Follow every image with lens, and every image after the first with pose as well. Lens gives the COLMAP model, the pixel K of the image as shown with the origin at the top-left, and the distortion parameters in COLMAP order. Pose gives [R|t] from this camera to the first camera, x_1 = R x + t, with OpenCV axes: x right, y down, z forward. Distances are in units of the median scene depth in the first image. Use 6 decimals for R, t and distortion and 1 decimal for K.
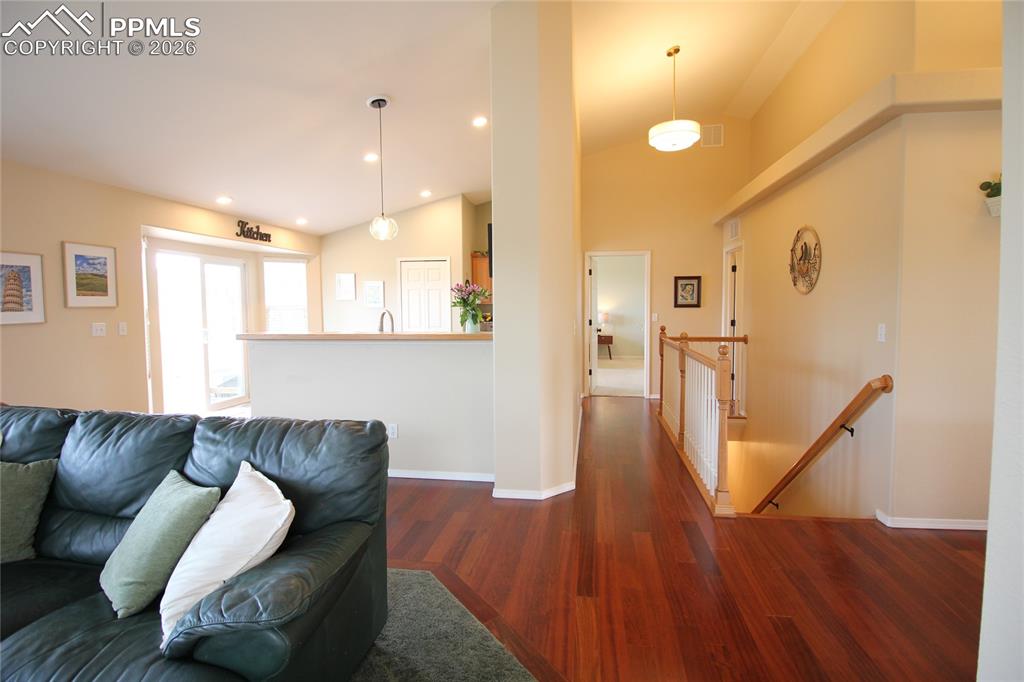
lens RADIAL K [[475.4, 0, 520.9], [0, 475.4, 328.1], [0, 0, 1]] dist [-0.000423, -0.013310]
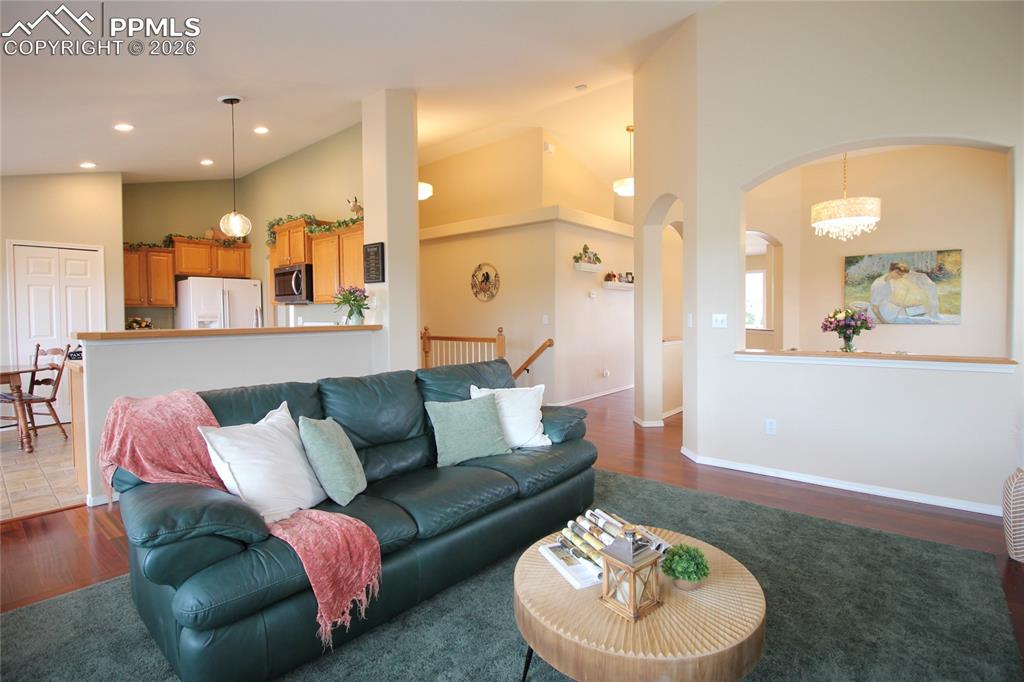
lens RADIAL K [[487.4, 0, 521.4], [0, 487.4, 330.5], [0, 0, 1]] dist [-0.001436, -0.012979]
pose [[0.519013, -0.022934, 0.854459, -0.586386], [0.043220, 0.999065, 0.000563, 0.026556], [-0.853673, 0.036637, 0.519519, -0.025401]]
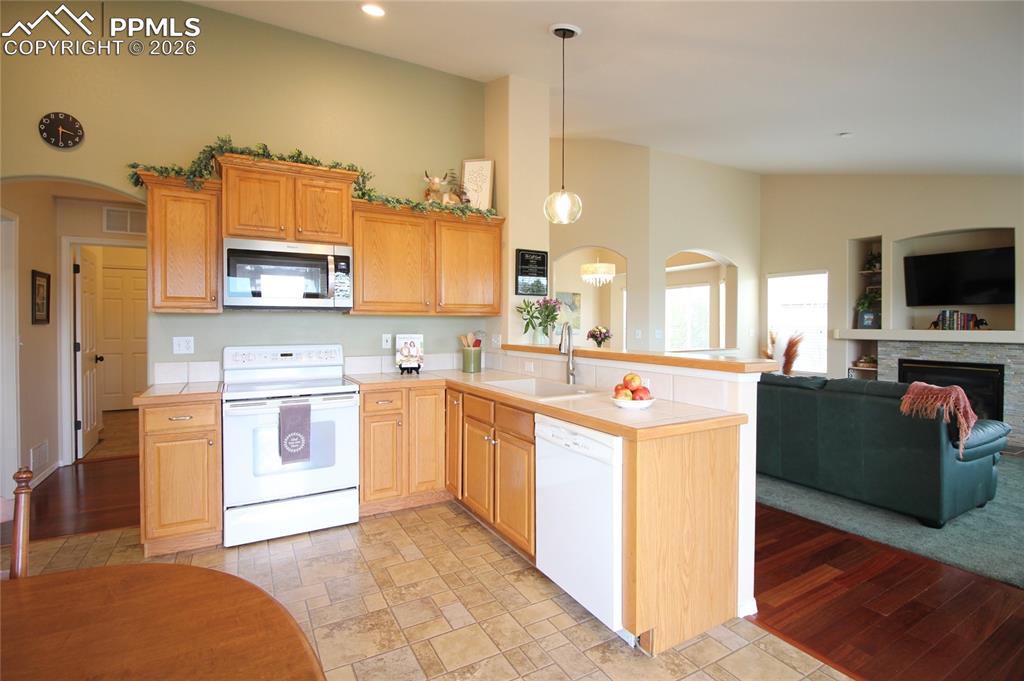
lens RADIAL K [[487.4, 0, 521.4], [0, 487.4, 330.0], [0, 0, 1]] dist [-0.001436, -0.012979]
pose [[-0.632011, -0.000832, 0.774959, -0.557754], [0.042094, 0.998486, 0.035401, -0.036801], [-0.773816, 0.054995, -0.631019, 1.038625]]
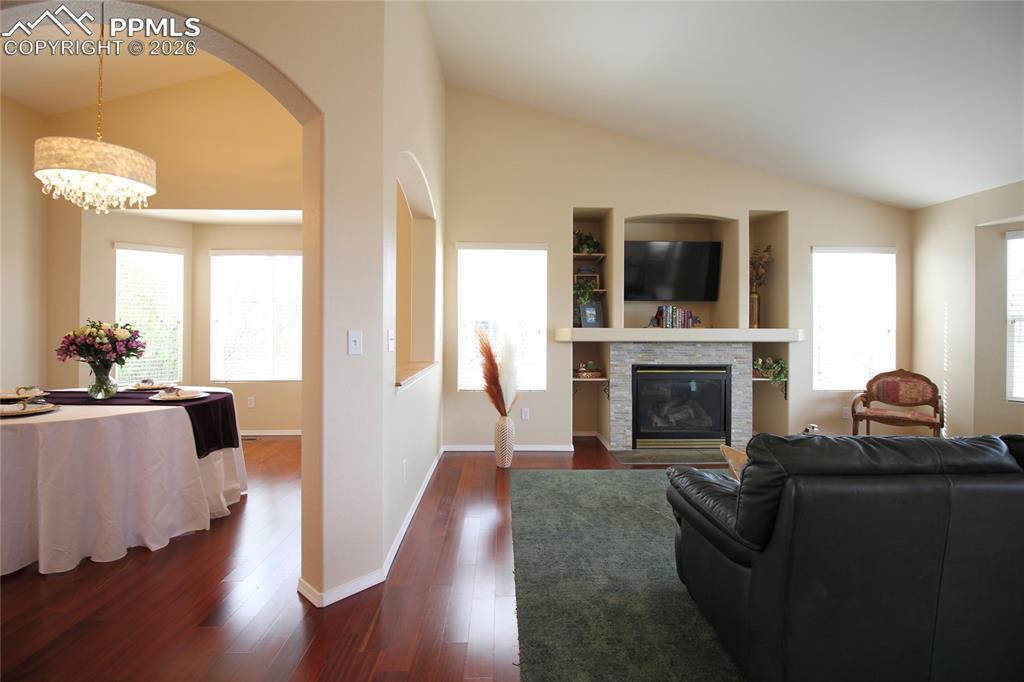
lens RADIAL K [[475.4, 0, 520.9], [0, 475.4, 328.1], [0, 0, 1]] dist [-0.000423, -0.013310]
pose [[-0.982508, 0.006321, -0.186114, 0.074380], [-0.002322, 0.998930, 0.046184, -0.004439], [0.186206, 0.045809, -0.981442, 0.526524]]
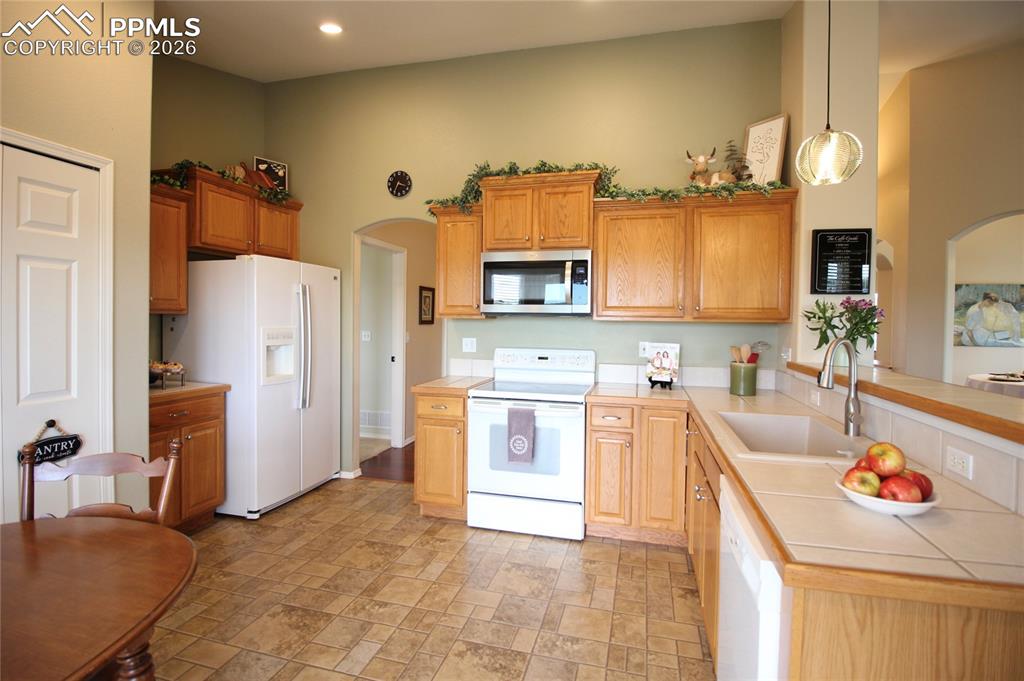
lens RADIAL K [[475.4, 0, 520.9], [0, 475.4, 327.6], [0, 0, 1]] dist [-0.000423, -0.013310]
pose [[0.092064, -0.006704, 0.995731, -0.525880], [0.032728, 0.999457, 0.003703, -0.039939], [-0.995215, 0.032247, 0.092234, 0.859237]]
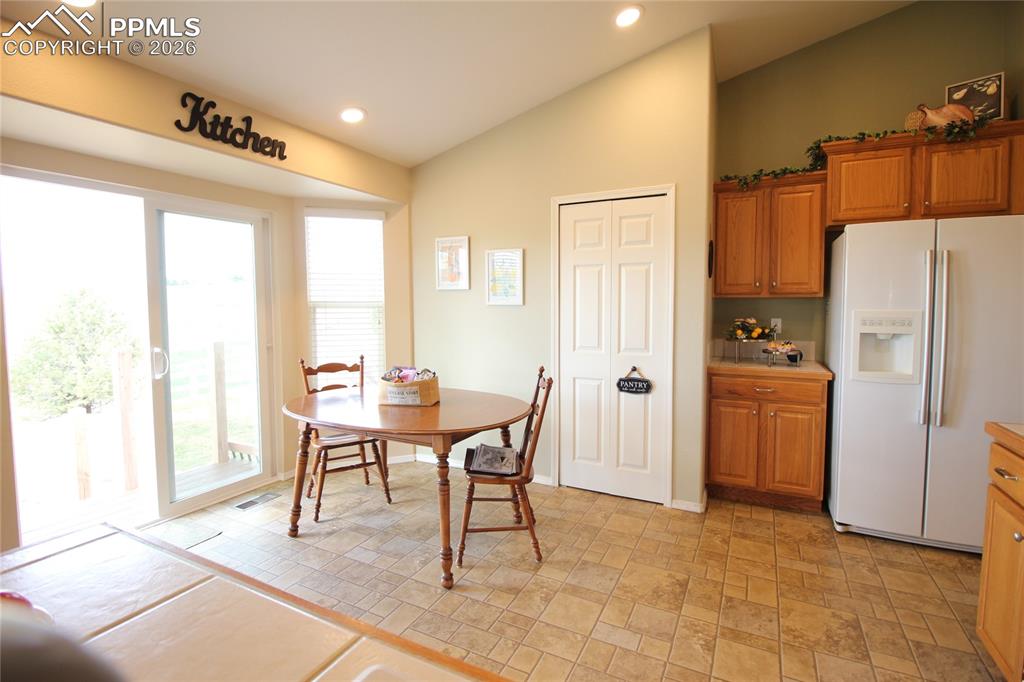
lens RADIAL K [[475.4, 0, 520.9], [0, 475.4, 328.1], [0, 0, 1]] dist [-0.000423, -0.013310]
pose [[0.953271, 0.020012, -0.301452, -0.181754], [-0.018101, 0.999794, 0.009131, -0.029401], [0.301573, -0.003248, 0.953438, 0.677393]]
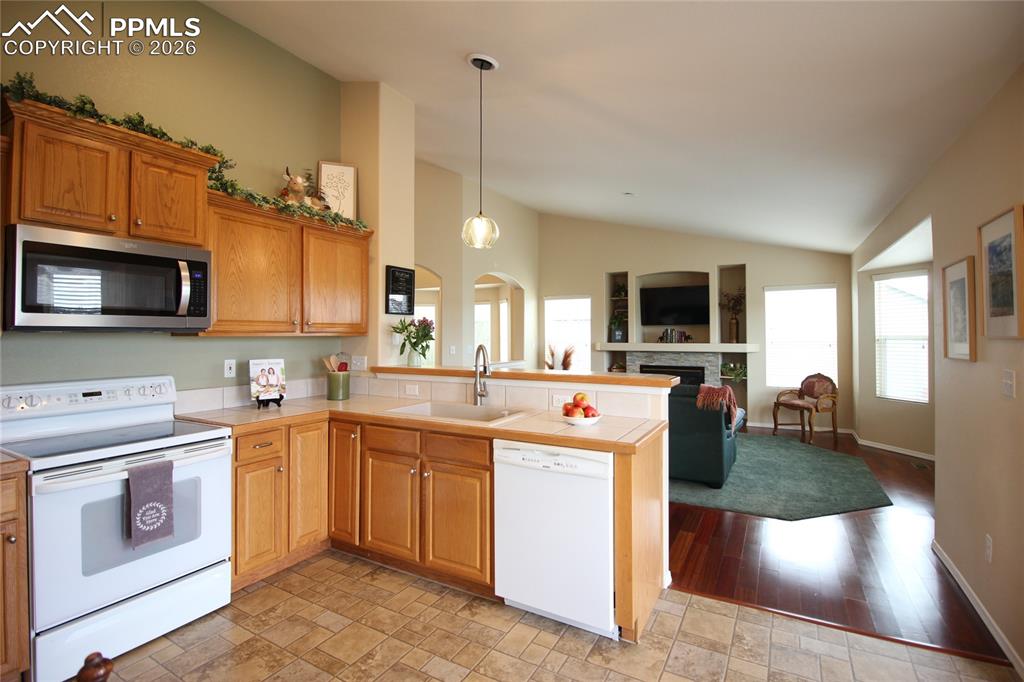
lens RADIAL K [[471.4, 0, 518.9], [0, 471.4, 329.1], [0, 0, 1]] dist [-0.000280, -0.012657]
pose [[-0.938973, 0.015717, 0.343631, -0.403124], [0.027424, 0.999196, 0.029235, -0.055178], [-0.342896, 0.036875, -0.938649, 1.136224]]
